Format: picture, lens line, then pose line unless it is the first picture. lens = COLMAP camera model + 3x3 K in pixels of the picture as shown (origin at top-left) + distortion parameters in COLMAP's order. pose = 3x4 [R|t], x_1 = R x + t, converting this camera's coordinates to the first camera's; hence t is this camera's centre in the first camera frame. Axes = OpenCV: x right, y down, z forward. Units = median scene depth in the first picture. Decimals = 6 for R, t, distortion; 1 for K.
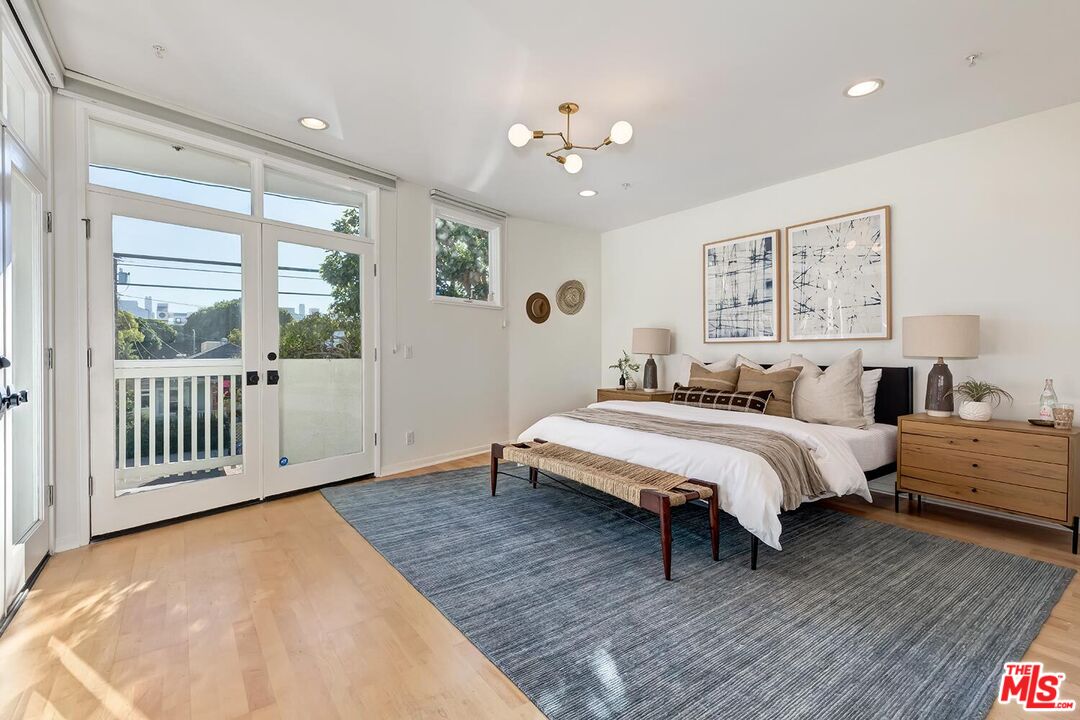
lens RADIAL K [[488.8, 0, 543.4], [0, 488.8, 354.8], [0, 0, 1]] dist [0.003819, 0.000533]
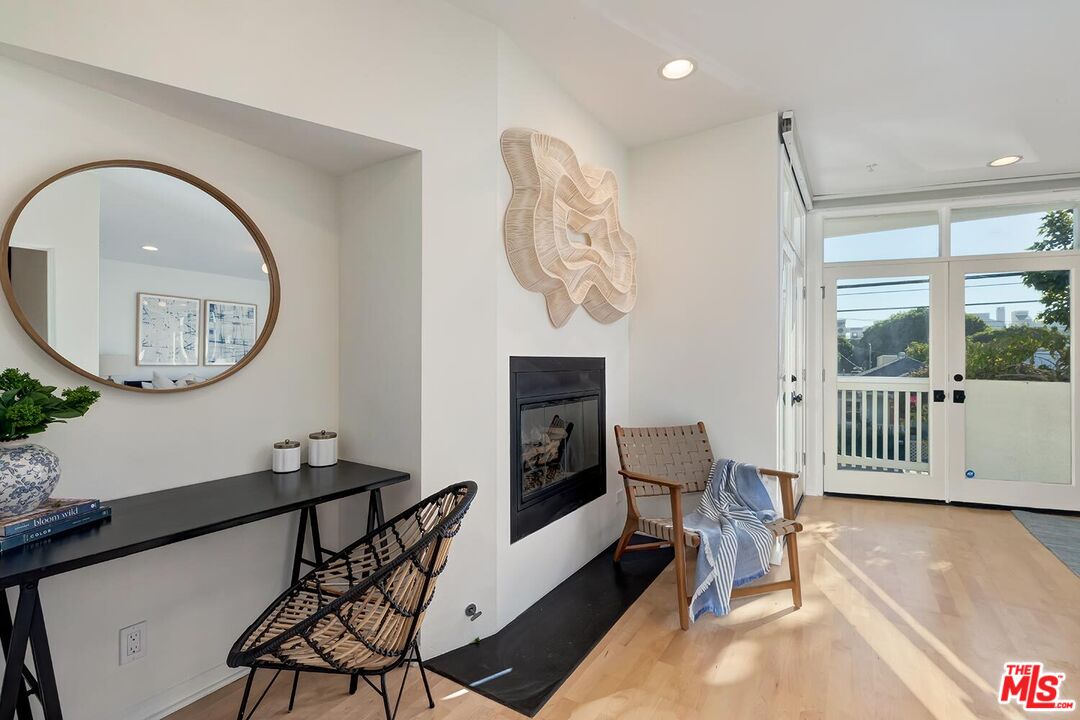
lens RADIAL K [[488.8, 0, 547.4], [0, 488.8, 358.6], [0, 0, 1]] dist [0.003819, 0.000533]
pose [[0.359313, -0.004224, -0.933208, 0.137874], [-0.015510, 0.999825, -0.010498, -0.012428], [0.933088, 0.018246, 0.359184, -0.250247]]
